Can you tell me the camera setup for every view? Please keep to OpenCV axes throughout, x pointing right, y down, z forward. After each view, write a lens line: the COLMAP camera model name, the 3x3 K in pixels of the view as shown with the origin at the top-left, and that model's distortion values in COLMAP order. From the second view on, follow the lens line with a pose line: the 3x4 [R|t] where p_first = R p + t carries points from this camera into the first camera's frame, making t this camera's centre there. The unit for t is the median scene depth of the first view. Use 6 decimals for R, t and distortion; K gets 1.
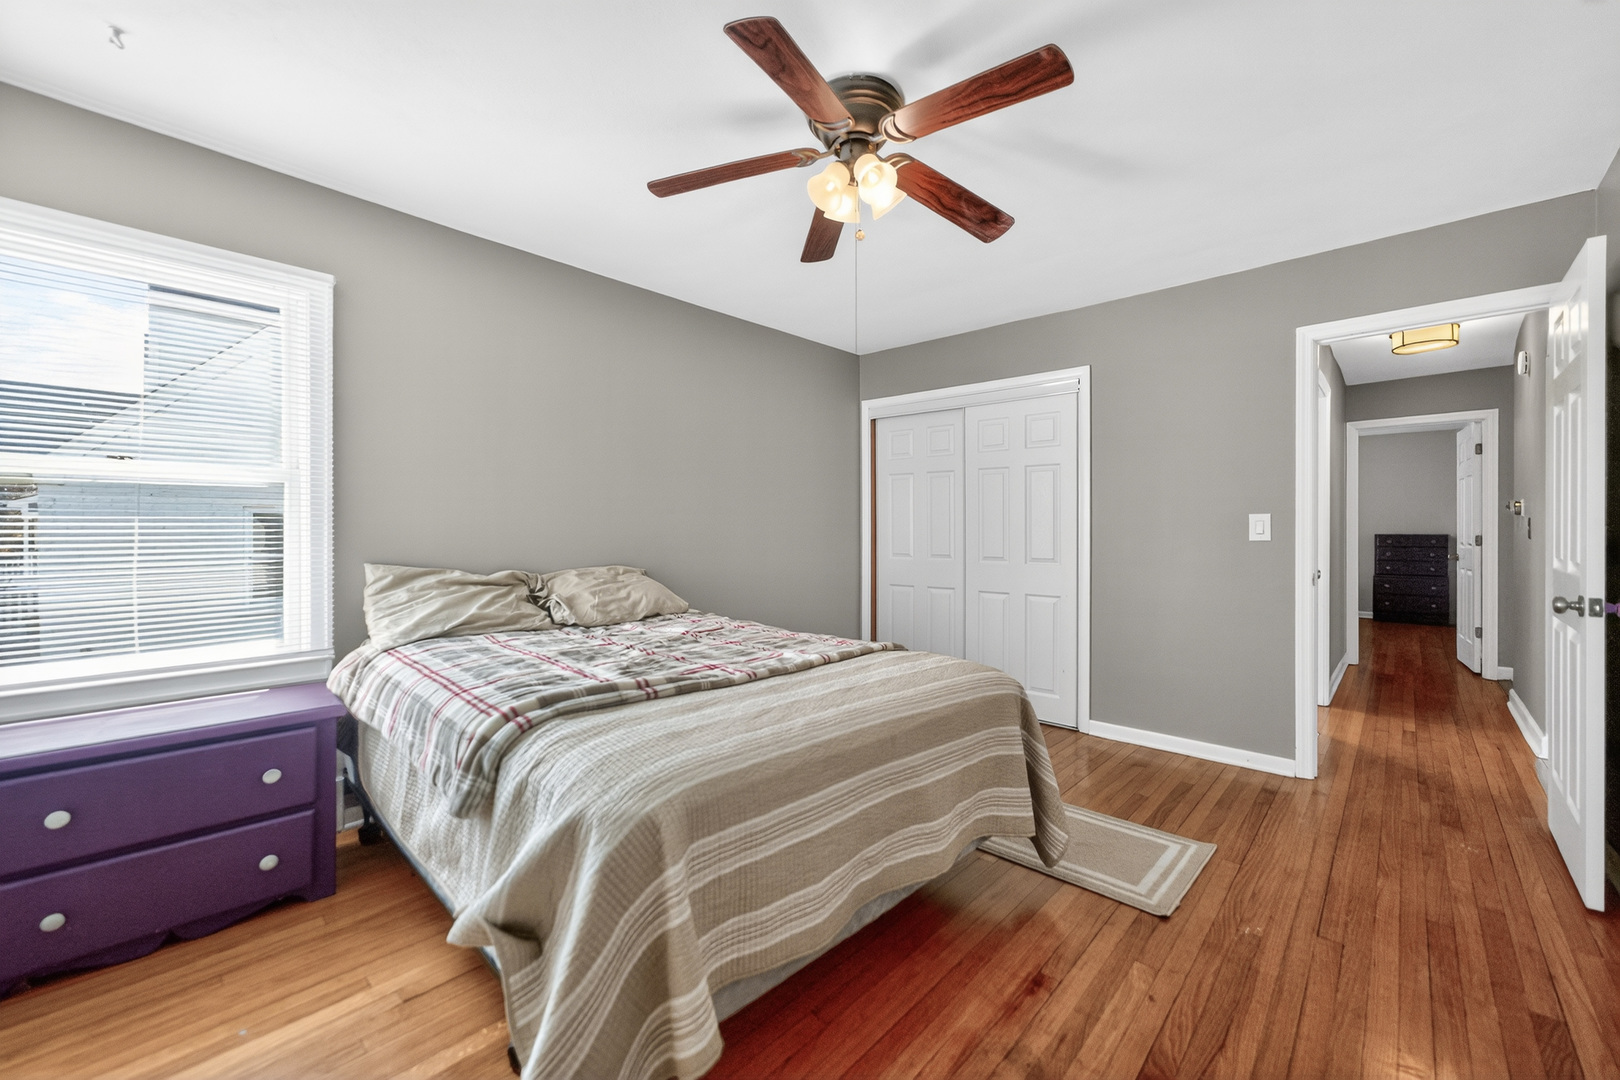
lens RADIAL K [[666.5, 0, 814.7], [0, 666.5, 543.3], [0, 0, 1]] dist [-0.002440, 0.000253]
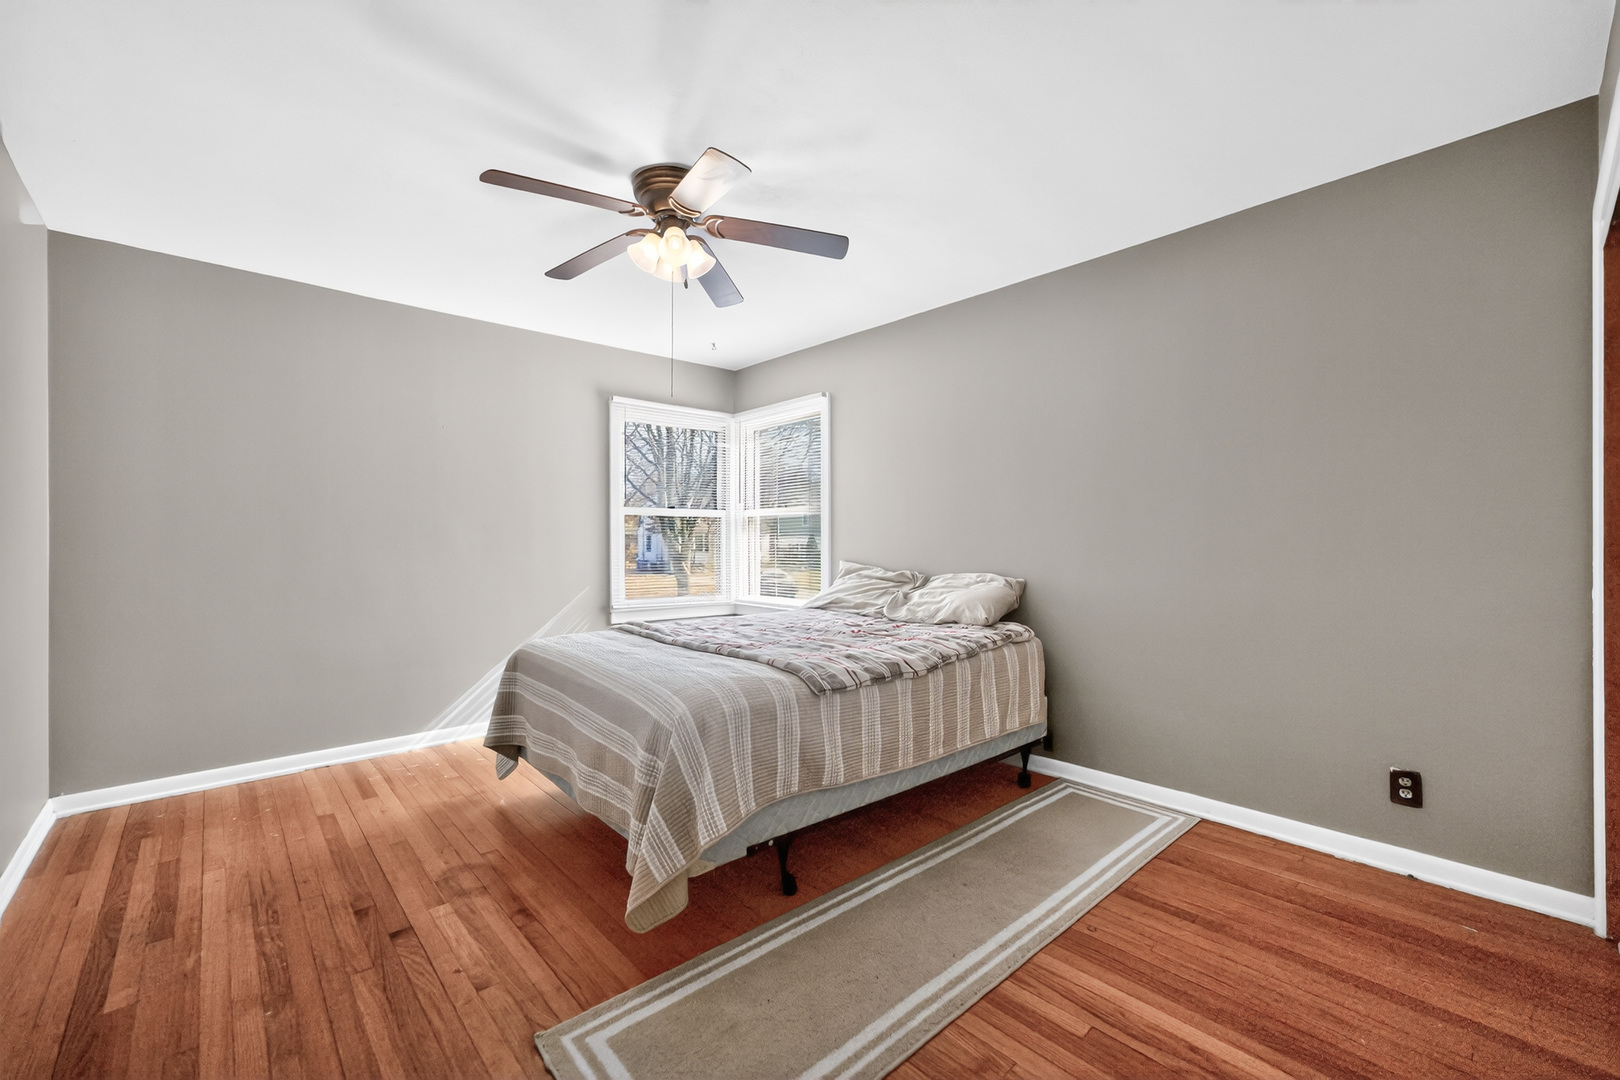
lens RADIAL K [[666.5, 0, 814.7], [0, 666.5, 543.3], [0, 0, 1]] dist [-0.002440, 0.000253]
pose [[-0.107558, 0.005333, -0.994185, 1.318788], [-0.013628, 0.999884, 0.006838, -0.031584], [0.994105, 0.014284, -0.107473, 1.458433]]
